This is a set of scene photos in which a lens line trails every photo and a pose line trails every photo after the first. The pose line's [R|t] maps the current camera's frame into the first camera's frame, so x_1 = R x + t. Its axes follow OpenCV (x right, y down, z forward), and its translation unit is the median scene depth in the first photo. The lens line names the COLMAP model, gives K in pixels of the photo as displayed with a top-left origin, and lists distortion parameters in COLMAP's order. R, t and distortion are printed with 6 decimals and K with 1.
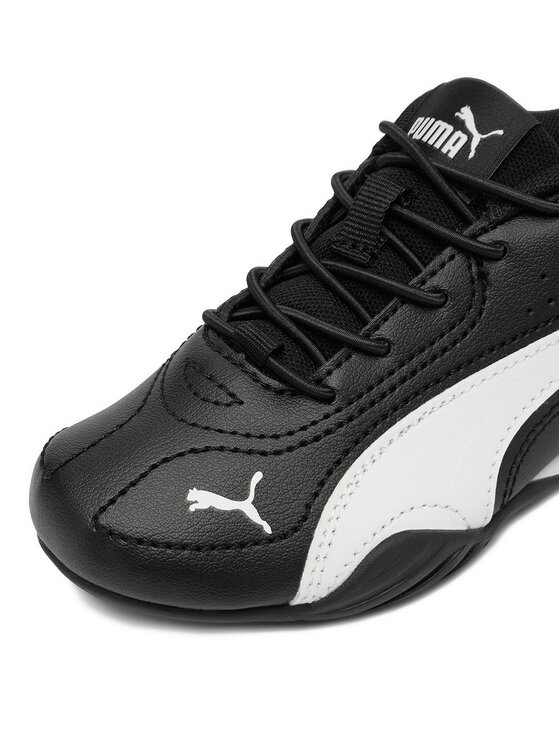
lens RADIAL K [[1226.3, 0, 280.0], [0, 1226.3, 373.0], [0, 0, 1]] dist [-0.025204, 2.962537]
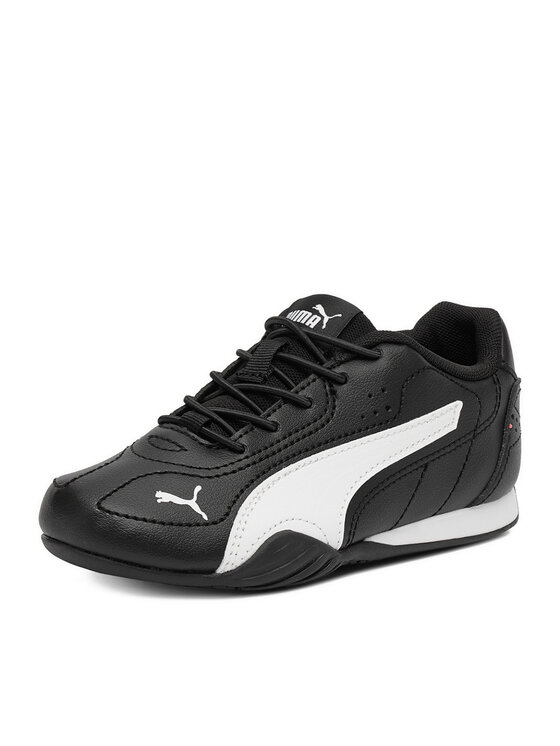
lens RADIAL K [[1902.3, 0, 280.0], [0, 1902.3, 373.0], [0, 0, 1]] dist [0.003218, 0.047072]
pose [[0.988320, 0.048821, 0.144360, -0.267583], [0.012123, 0.919106, -0.393825, 0.888688], [-0.151909, 0.390975, 0.907779, -1.273856]]
